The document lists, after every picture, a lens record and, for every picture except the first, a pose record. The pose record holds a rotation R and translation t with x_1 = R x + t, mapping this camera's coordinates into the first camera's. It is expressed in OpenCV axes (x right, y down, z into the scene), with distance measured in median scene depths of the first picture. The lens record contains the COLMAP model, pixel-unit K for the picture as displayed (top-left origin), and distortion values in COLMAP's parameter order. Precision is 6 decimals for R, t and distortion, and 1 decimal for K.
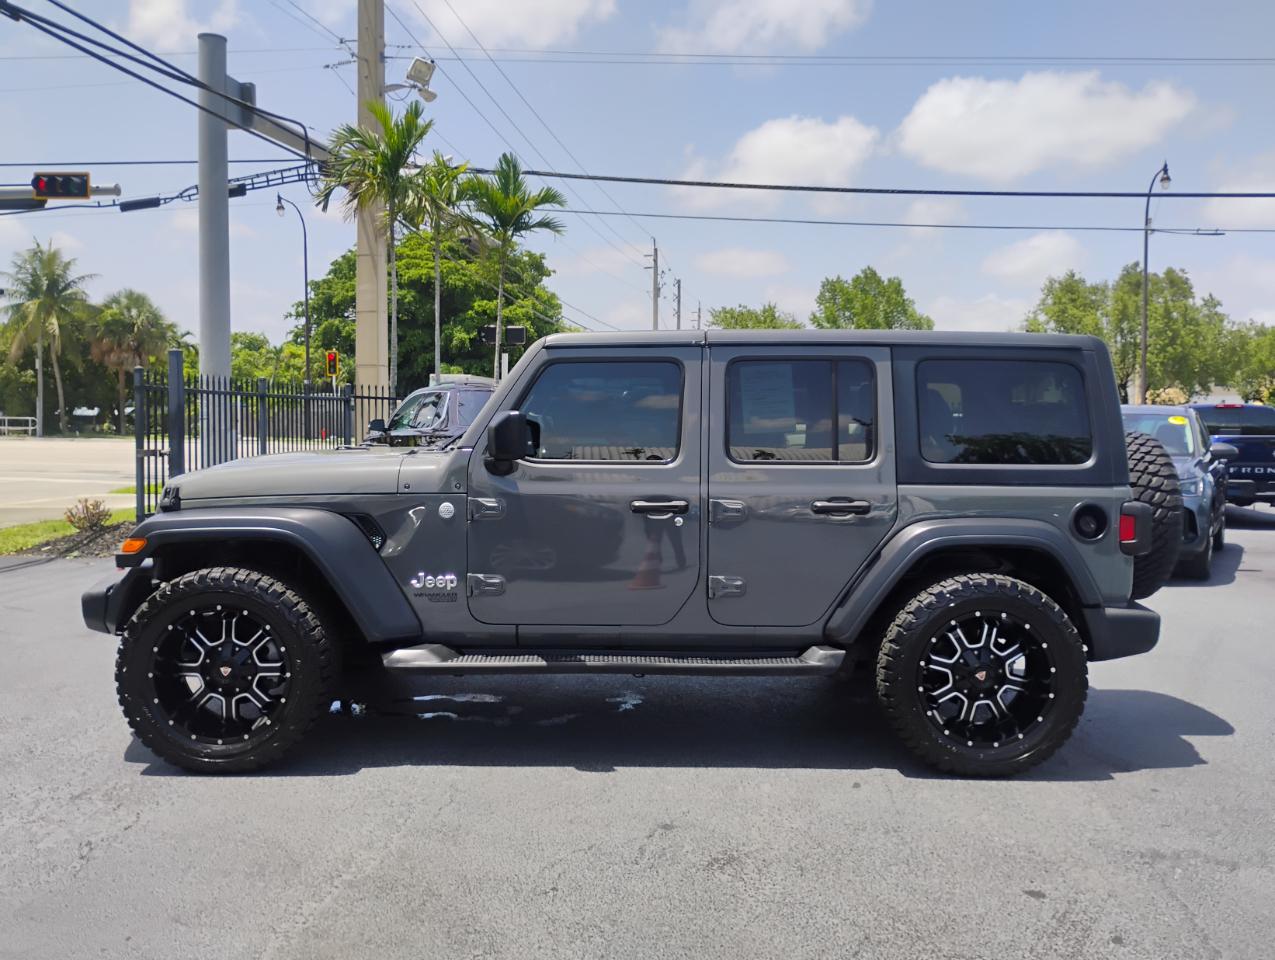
lens RADIAL K [[1063.5, 0, 637.5], [0, 1063.5, 480.0], [0, 0, 1]] dist [0.002398, -0.000785]
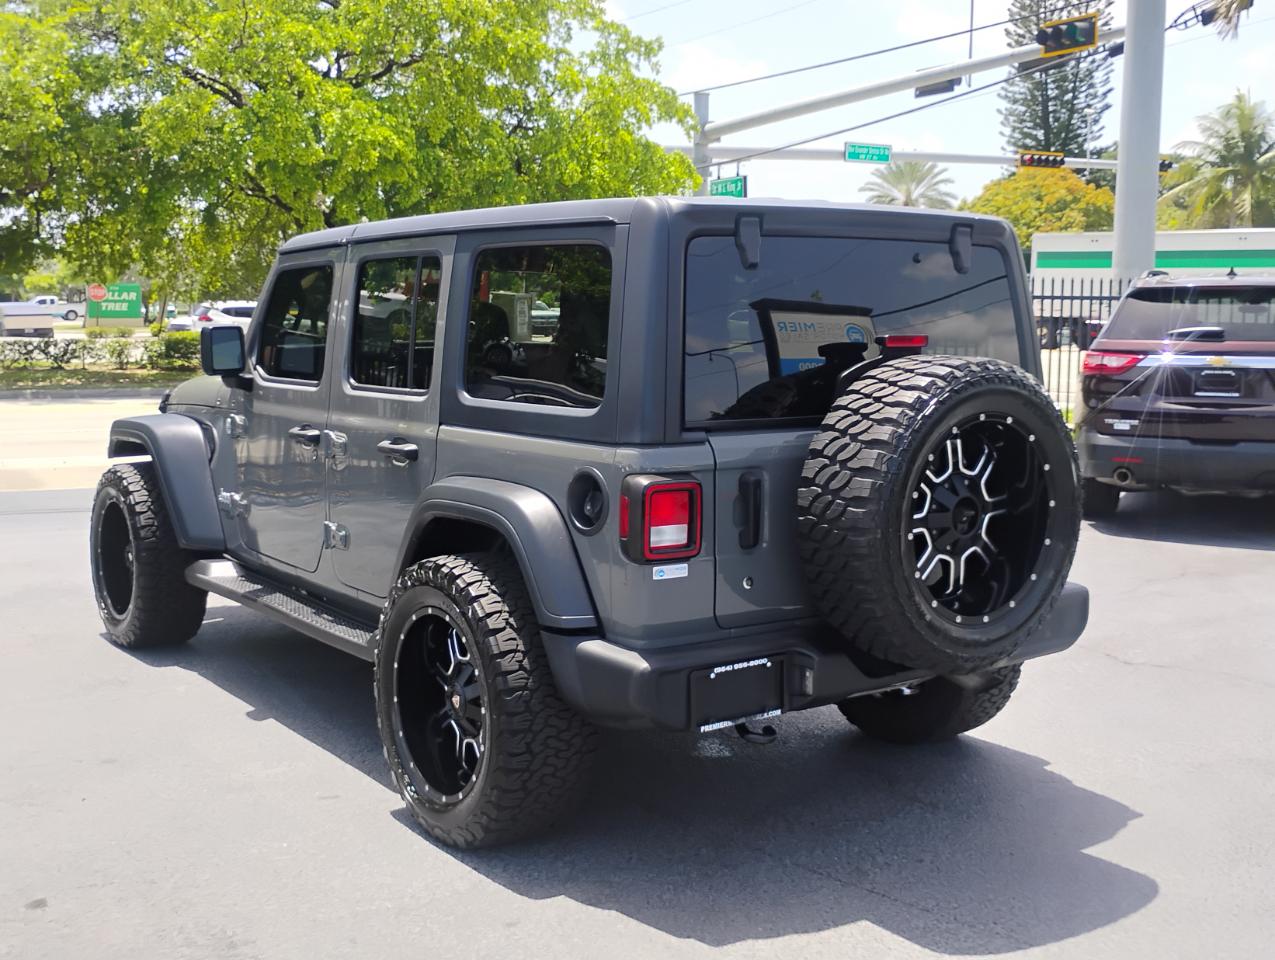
lens RADIAL K [[1479.7, 0, 637.5], [0, 1479.7, 480.0], [0, 0, 1]] dist [-0.000290, 0.013057]
pose [[0.556966, 0.075142, -0.827129, 0.208189], [-0.035201, 0.997140, 0.066884, -0.005698], [0.829789, -0.008136, 0.558018, 0.096267]]
